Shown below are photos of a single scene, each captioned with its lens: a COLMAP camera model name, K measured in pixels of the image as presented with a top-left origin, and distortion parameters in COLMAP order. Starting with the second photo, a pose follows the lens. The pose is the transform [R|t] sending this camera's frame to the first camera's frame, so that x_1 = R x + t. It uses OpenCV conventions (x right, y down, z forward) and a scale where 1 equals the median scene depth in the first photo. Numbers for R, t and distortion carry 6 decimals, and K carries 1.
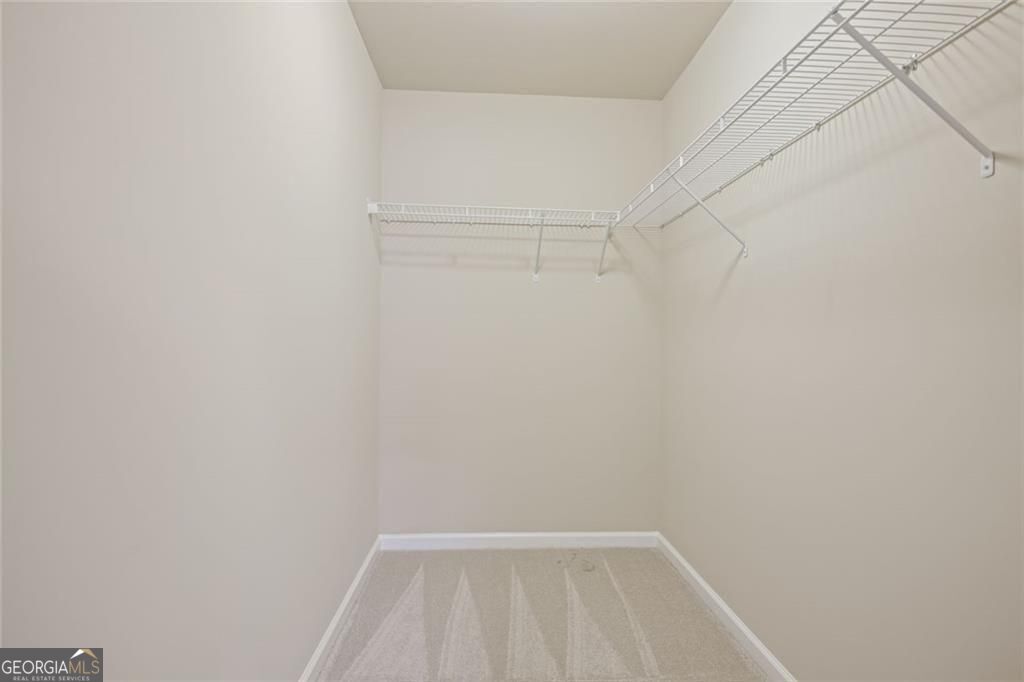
lens RADIAL K [[512.4, 0, 512.7], [0, 512.4, 340.6], [0, 0, 1]] dist [0.020863, 0.000089]
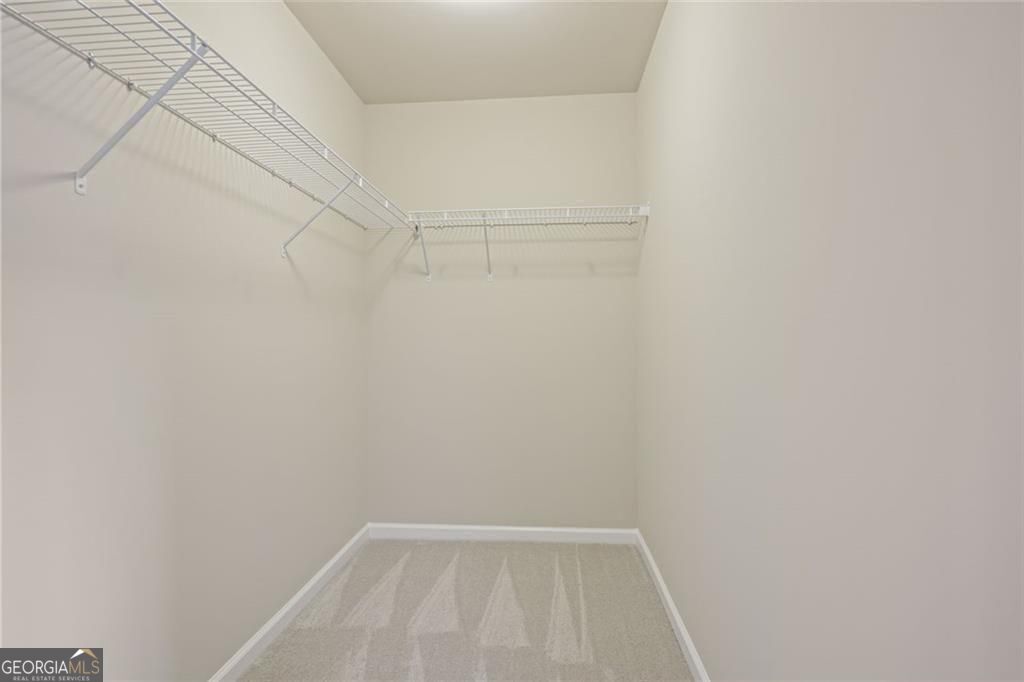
lens RADIAL K [[501.0, 0, 511.3], [0, 501.0, 343.0], [0, 0, 1]] dist [0.004016, 0.000315]
pose [[0.989563, -0.019128, -0.142829, 0.186475], [0.020300, 0.999771, 0.006754, 0.002203], [0.142667, -0.009583, 0.989724, 0.014317]]
